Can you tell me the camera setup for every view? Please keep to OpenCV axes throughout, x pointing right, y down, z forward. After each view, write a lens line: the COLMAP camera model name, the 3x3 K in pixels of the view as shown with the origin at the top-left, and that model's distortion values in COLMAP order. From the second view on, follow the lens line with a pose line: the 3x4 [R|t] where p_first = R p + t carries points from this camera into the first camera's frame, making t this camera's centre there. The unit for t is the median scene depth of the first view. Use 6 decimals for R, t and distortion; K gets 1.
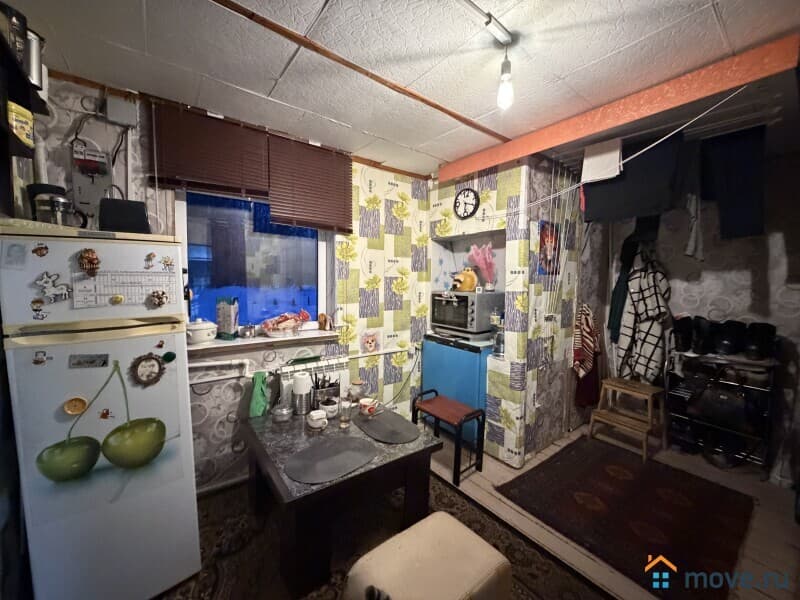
lens RADIAL K [[317.2, 0, 397.6], [0, 317.2, 300.0], [0, 0, 1]] dist [-0.000646, -0.000209]
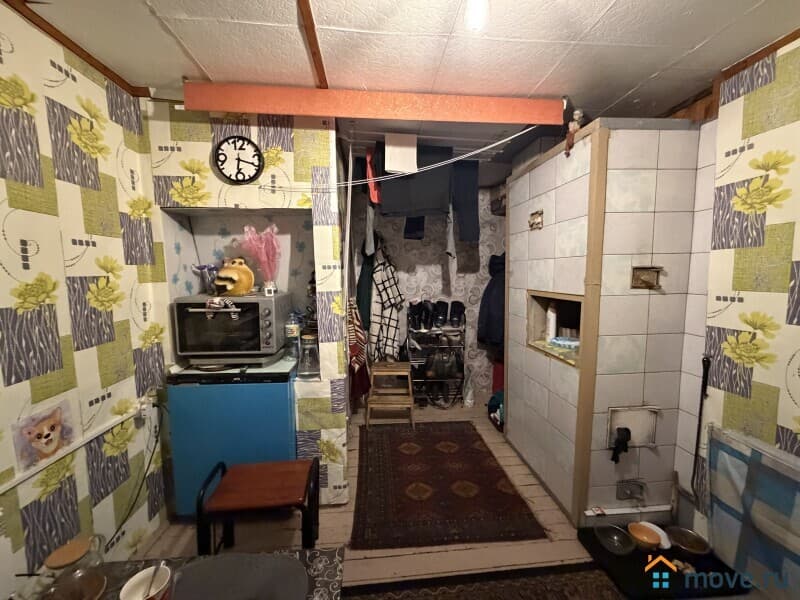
lens RADIAL K [[317.2, 0, 397.6], [0, 317.2, 300.0], [0, 0, 1]] dist [-0.000646, -0.000209]
pose [[0.529218, -0.093445, 0.843324, -0.174188], [0.067818, 0.995396, 0.067736, -0.039776], [-0.845771, 0.021345, 0.533119, 0.368252]]
